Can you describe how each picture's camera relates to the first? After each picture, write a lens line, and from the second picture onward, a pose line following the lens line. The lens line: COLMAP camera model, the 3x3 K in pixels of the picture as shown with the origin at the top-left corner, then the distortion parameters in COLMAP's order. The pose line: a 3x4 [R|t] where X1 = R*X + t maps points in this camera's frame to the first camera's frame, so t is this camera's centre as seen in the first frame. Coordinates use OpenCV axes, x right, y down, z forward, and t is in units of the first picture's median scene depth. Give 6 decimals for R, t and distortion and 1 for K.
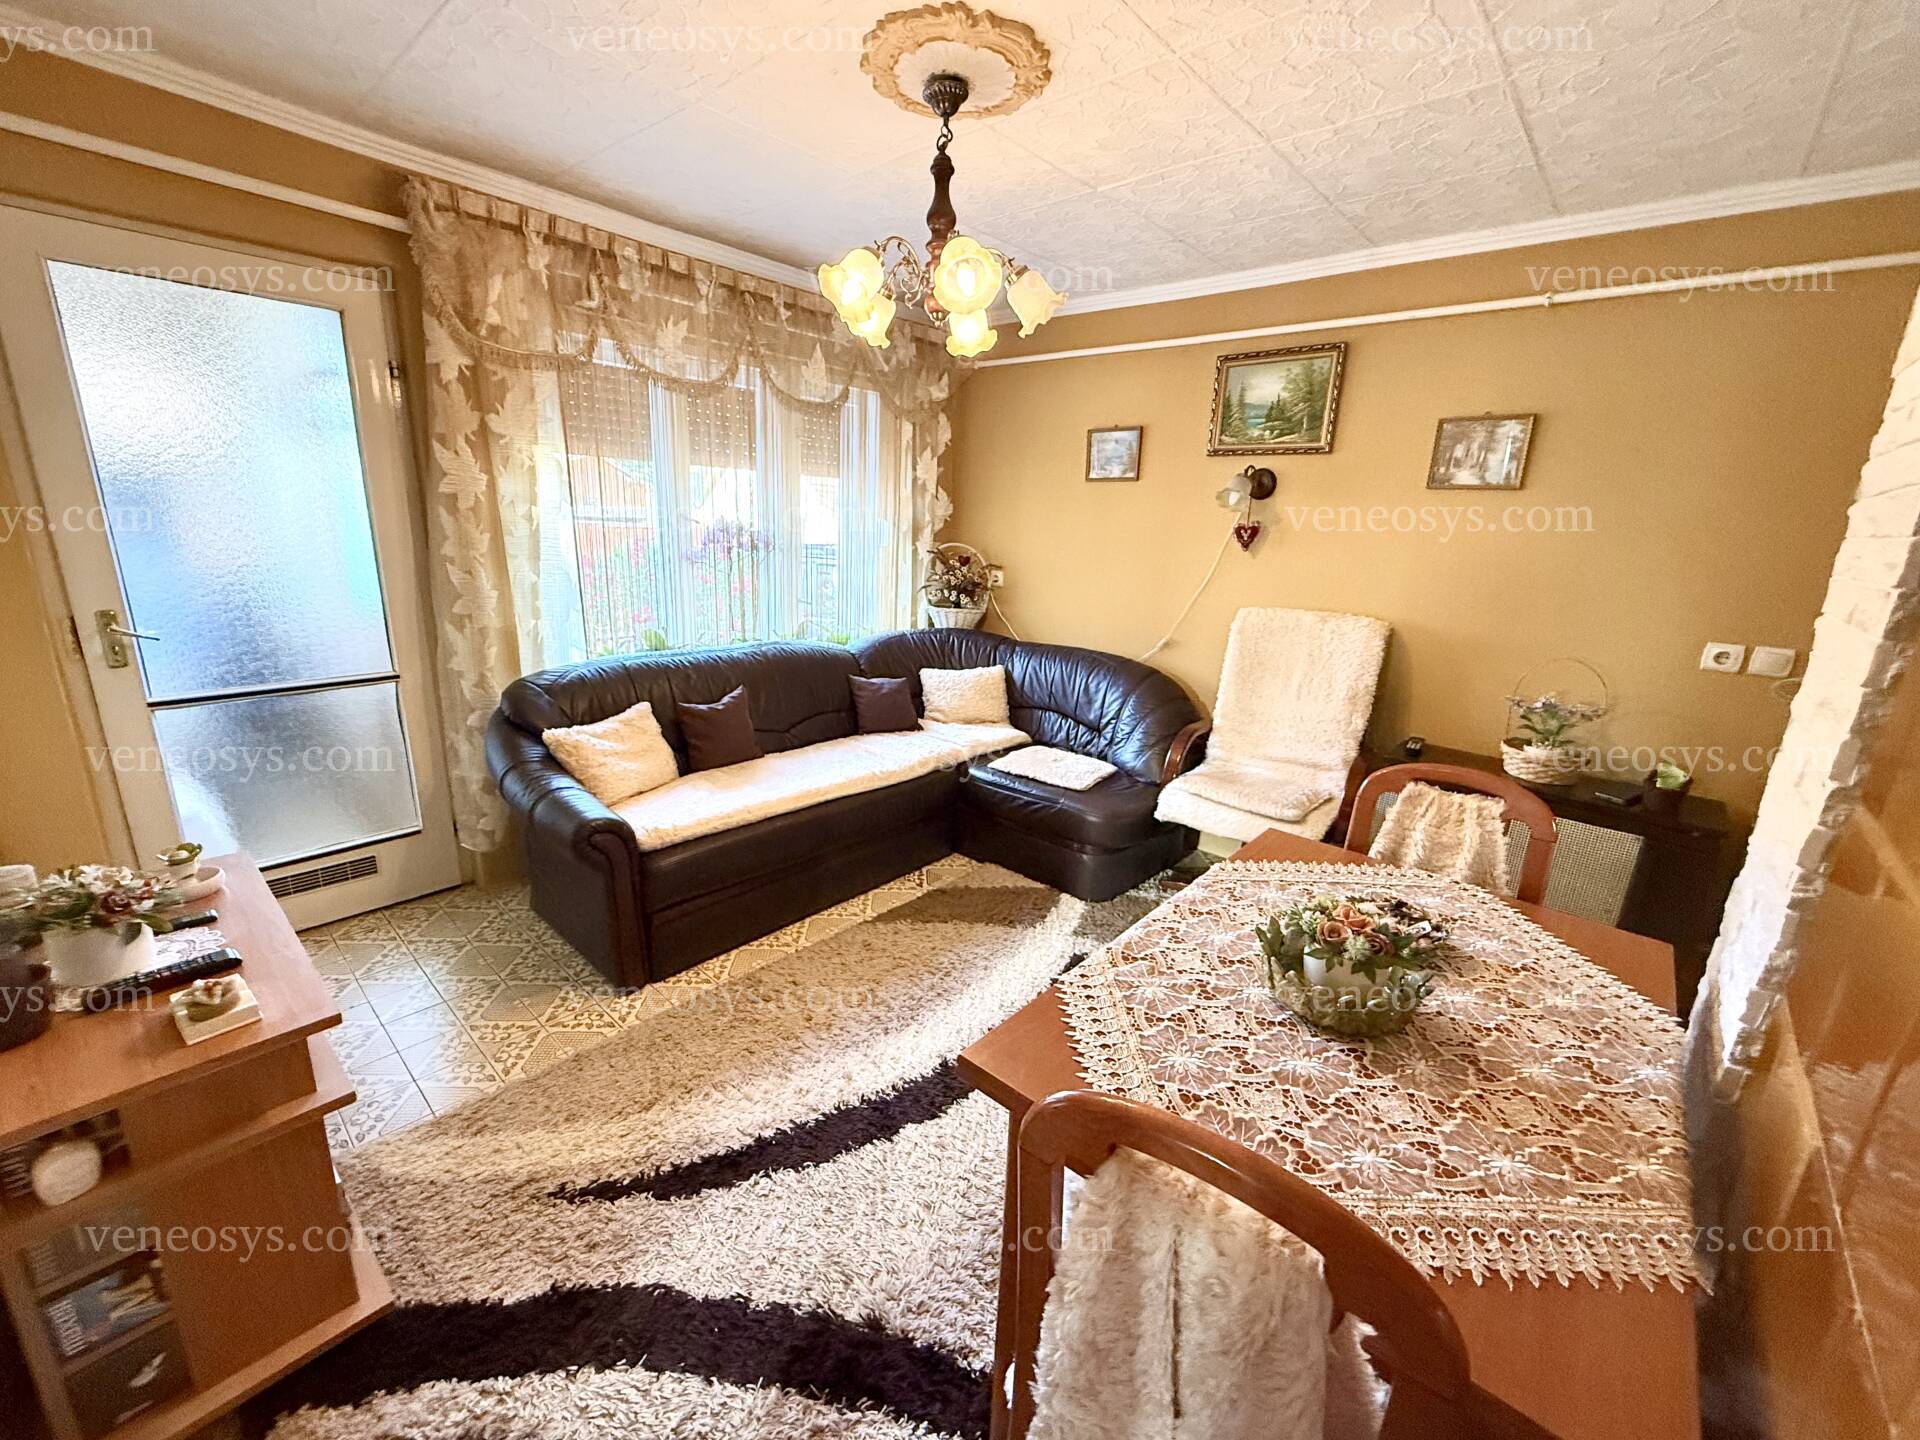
lens RADIAL K [[759.2, 0, 953.8], [0, 759.2, 722.0], [0, 0, 1]] dist [-0.001151, -0.000155]
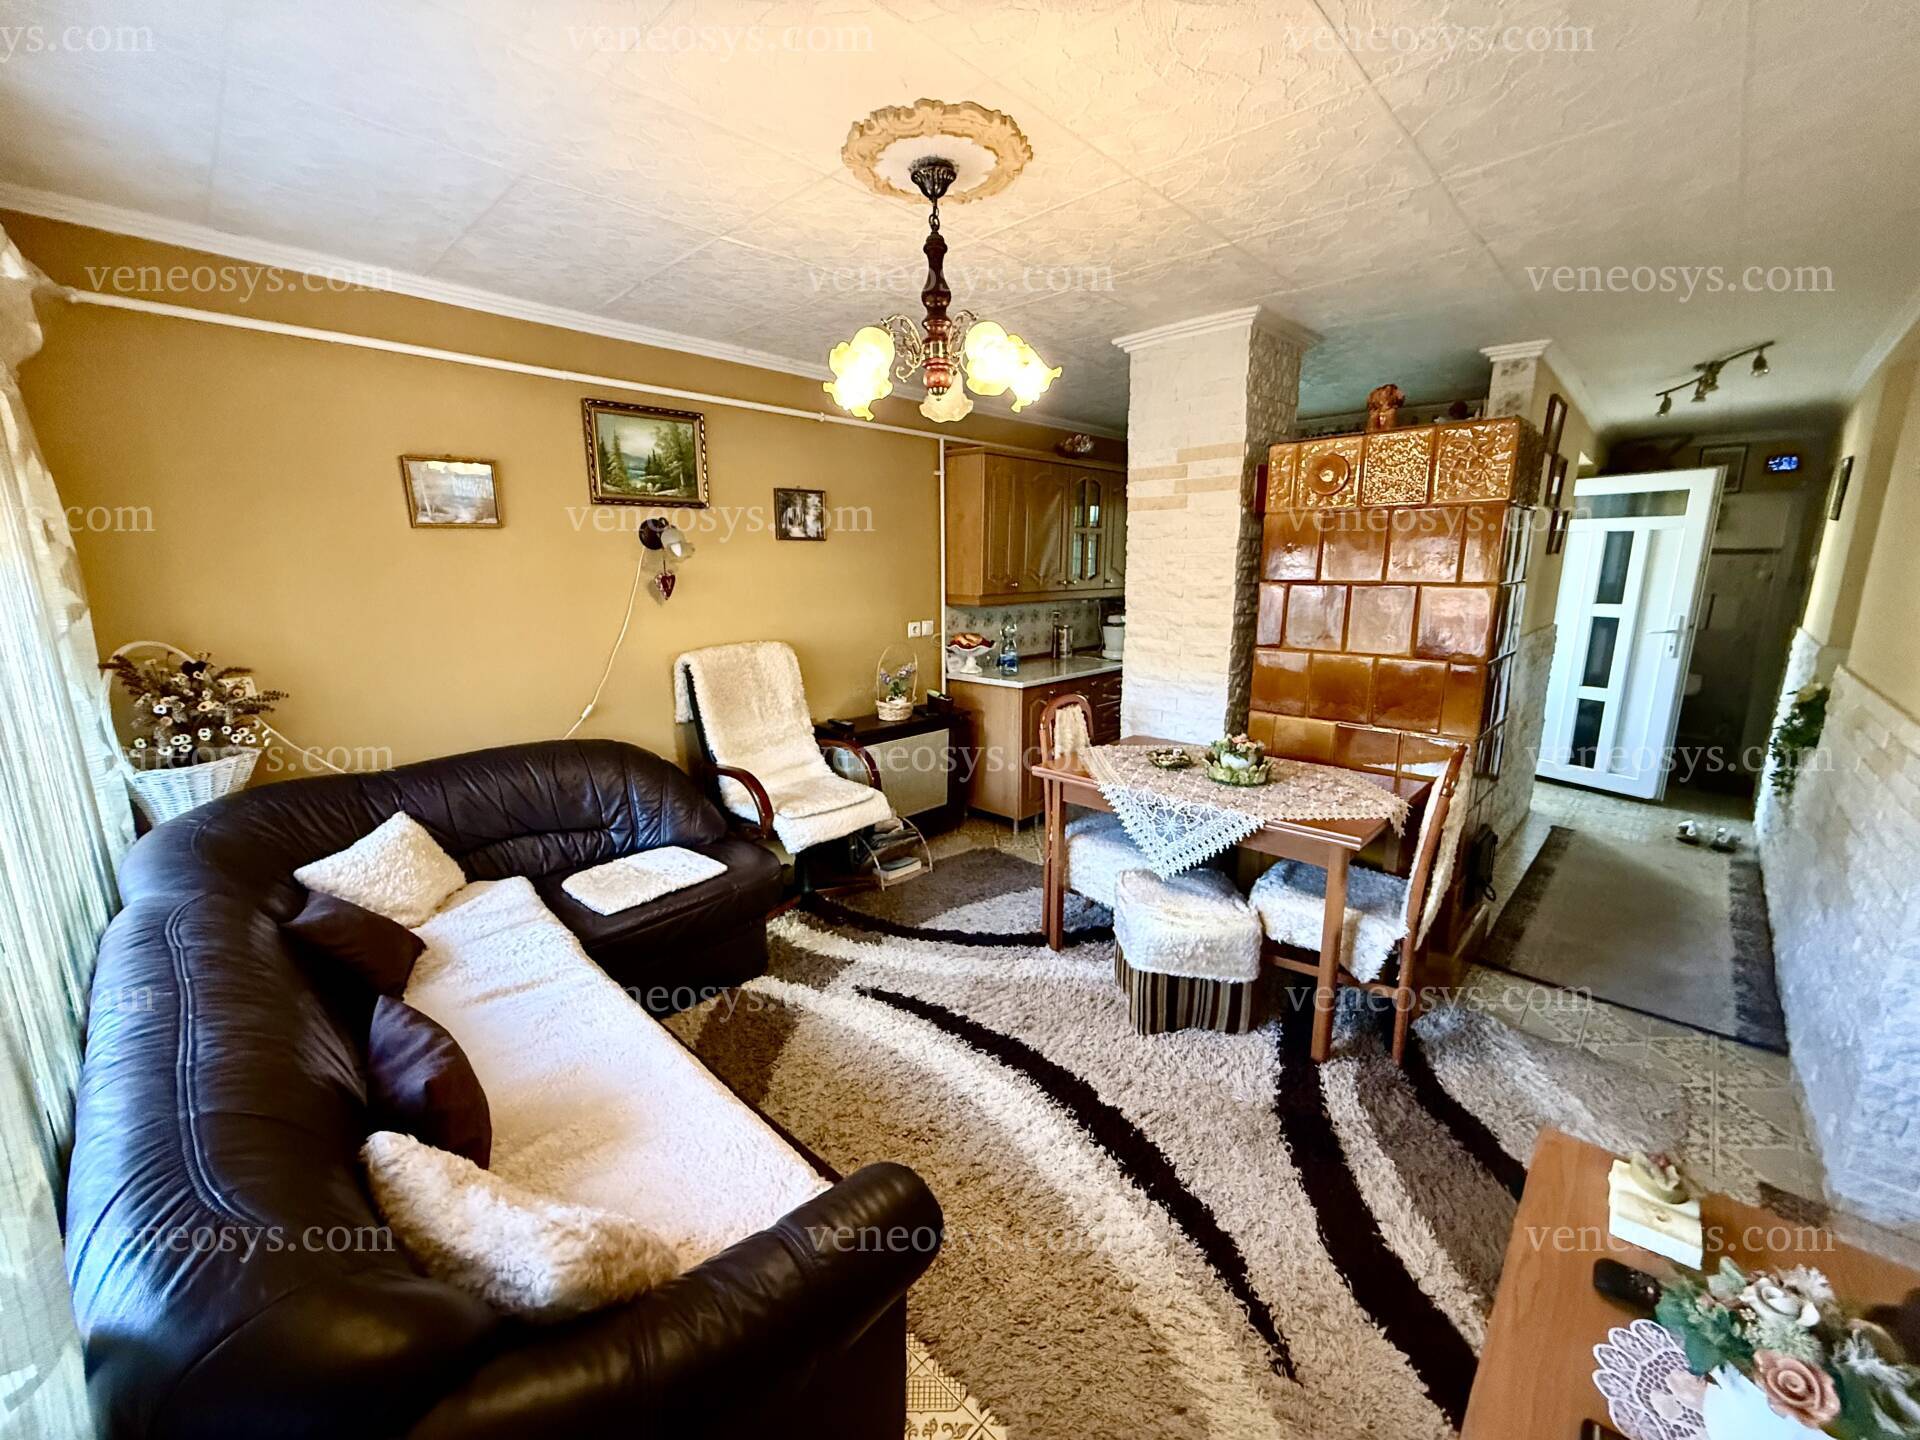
lens RADIAL K [[759.2, 0, 953.8], [0, 759.2, 722.0], [0, 0, 1]] dist [-0.001151, -0.000155]
pose [[0.036629, -0.245906, 0.968601, -0.663124], [0.269447, 0.935785, 0.227385, -0.210944], [-0.962318, 0.252658, 0.100536, 0.601327]]
